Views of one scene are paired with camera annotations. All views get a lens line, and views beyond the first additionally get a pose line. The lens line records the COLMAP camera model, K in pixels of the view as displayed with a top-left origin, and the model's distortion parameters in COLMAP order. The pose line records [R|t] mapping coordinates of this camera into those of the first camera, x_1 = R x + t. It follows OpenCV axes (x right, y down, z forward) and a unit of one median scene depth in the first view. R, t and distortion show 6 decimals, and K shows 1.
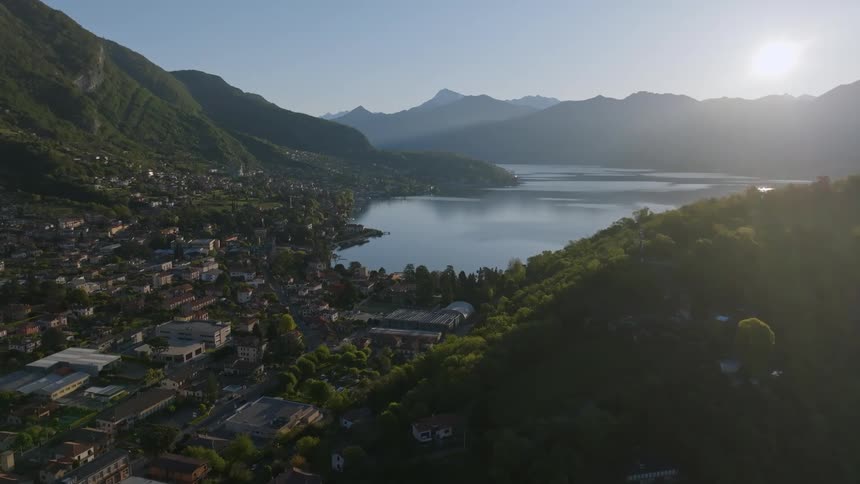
lens RADIAL K [[606.9, 0, 426.2], [0, 606.9, 237.4], [0, 0, 1]] dist [0.003423, 0.004300]
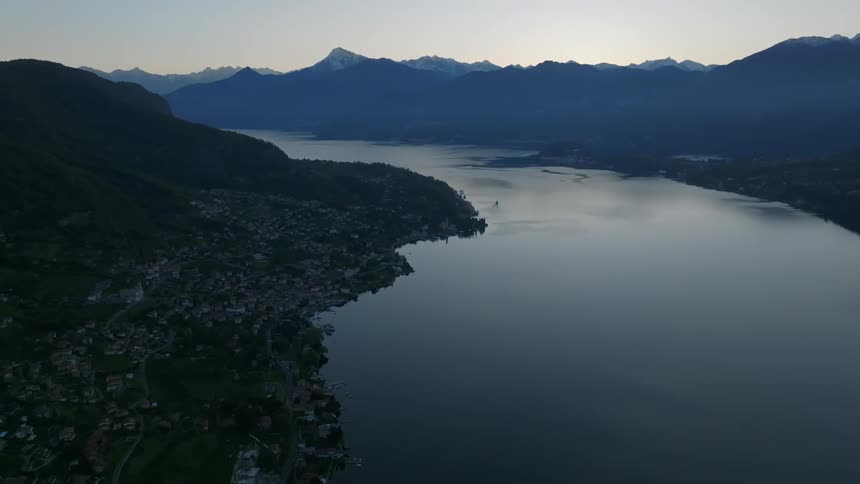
lens RADIAL K [[609.7, 0, 429.1], [0, 609.7, 238.1], [0, 0, 1]] dist [-0.007498, 0.017194]
pose [[0.983888, -0.038272, 0.174641, -0.051428], [0.025688, 0.996945, 0.073758, -0.096553], [-0.176930, -0.068084, 0.981866, 0.140309]]
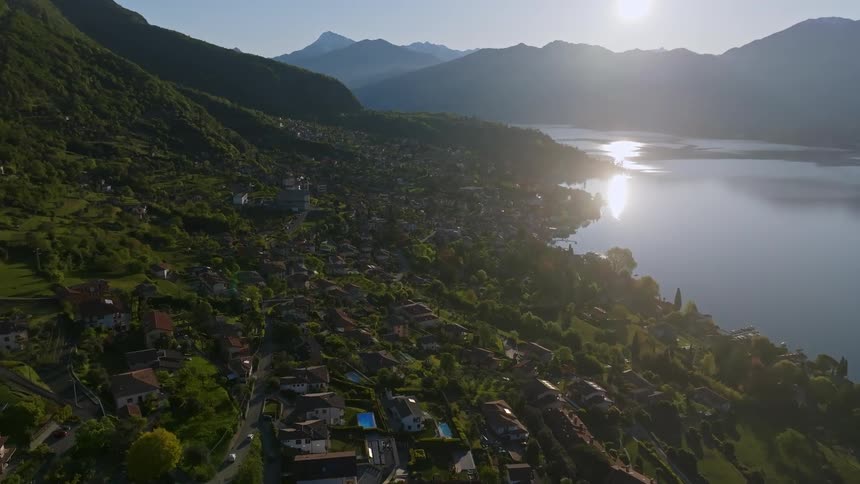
lens RADIAL K [[609.7, 0, 432.8], [0, 609.7, 243.0], [0, 0, 1]] dist [-0.007498, 0.017194]
pose [[0.976629, -0.039279, 0.211314, -0.144429], [0.020068, 0.995529, 0.092300, -0.053099], [-0.213995, -0.085902, 0.973050, 0.272221]]
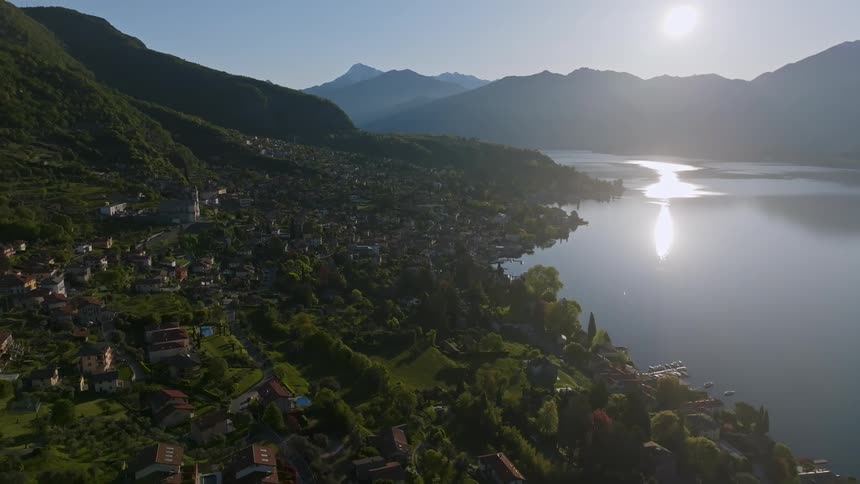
lens RADIAL K [[609.7, 0, 431.4], [0, 609.7, 247.5], [0, 0, 1]] dist [-0.007498, 0.017194]
pose [[0.986835, -0.028712, 0.159159, -0.105331], [0.020871, 0.998495, 0.050718, -0.046868], [-0.160375, -0.046729, 0.985949, 0.290403]]
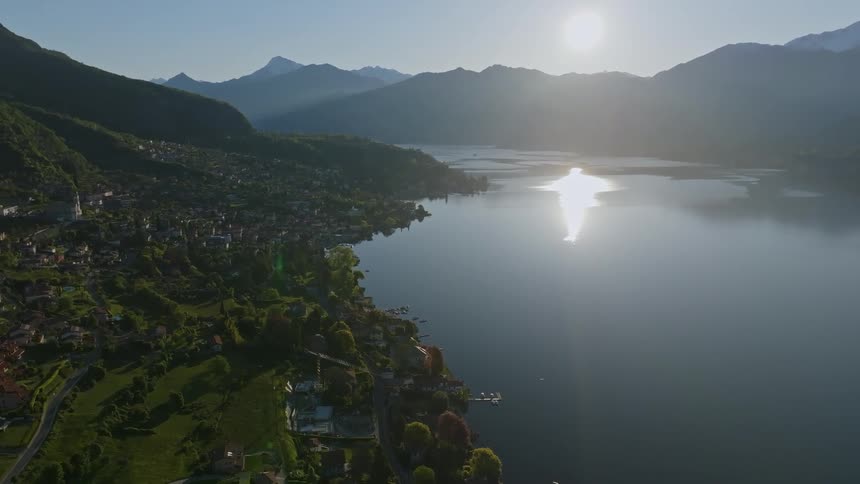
lens RADIAL K [[609.7, 0, 433.6], [0, 609.7, 242.1], [0, 0, 1]] dist [-0.007498, 0.017194]
pose [[0.959768, -0.052249, 0.275891, -0.082284], [0.037995, 0.997664, 0.056763, -0.046381], [-0.278213, -0.043997, 0.959511, 0.227853]]
